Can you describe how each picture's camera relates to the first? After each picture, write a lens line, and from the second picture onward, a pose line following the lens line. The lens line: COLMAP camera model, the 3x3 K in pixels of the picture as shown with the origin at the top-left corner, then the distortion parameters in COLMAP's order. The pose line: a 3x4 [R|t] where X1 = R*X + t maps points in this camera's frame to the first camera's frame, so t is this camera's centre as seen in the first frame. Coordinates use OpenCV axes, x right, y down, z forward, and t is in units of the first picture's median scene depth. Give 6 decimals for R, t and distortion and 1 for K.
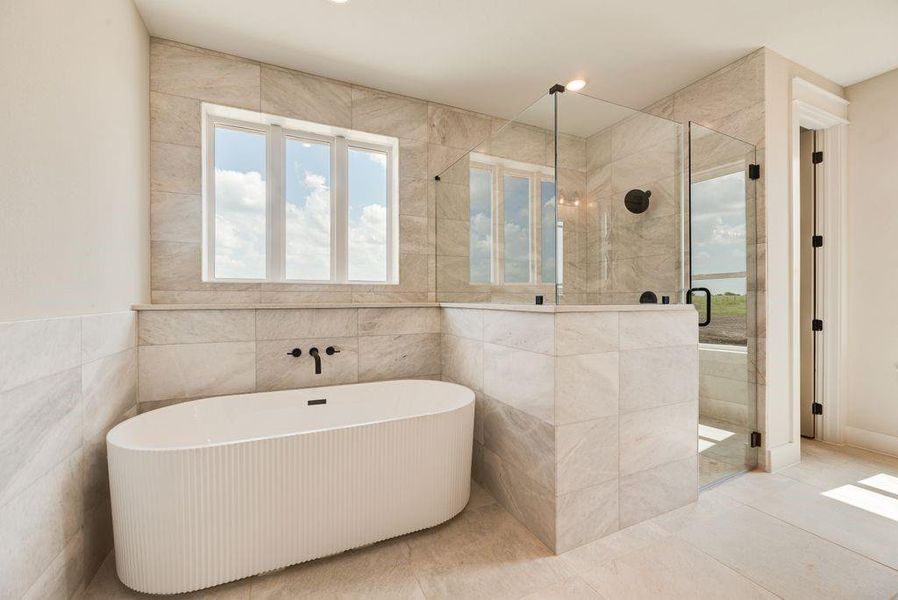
lens RADIAL K [[366.2, 0, 446.7], [0, 366.2, 301.4], [0, 0, 1]] dist [0.002607, 0.000207]
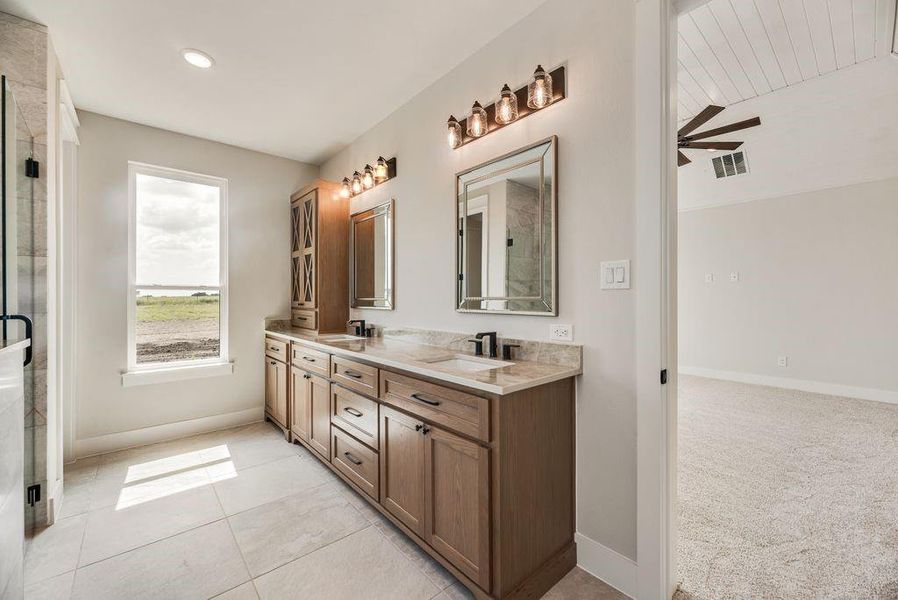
lens RADIAL K [[366.2, 0, 445.9], [0, 366.2, 296.7], [0, 0, 1]] dist [0.002607, 0.000207]
pose [[-0.276944, 0.007542, 0.960856, -0.207282], [0.009321, 0.999943, -0.005162, -0.054391], [-0.960841, 0.007526, -0.276999, 0.347843]]
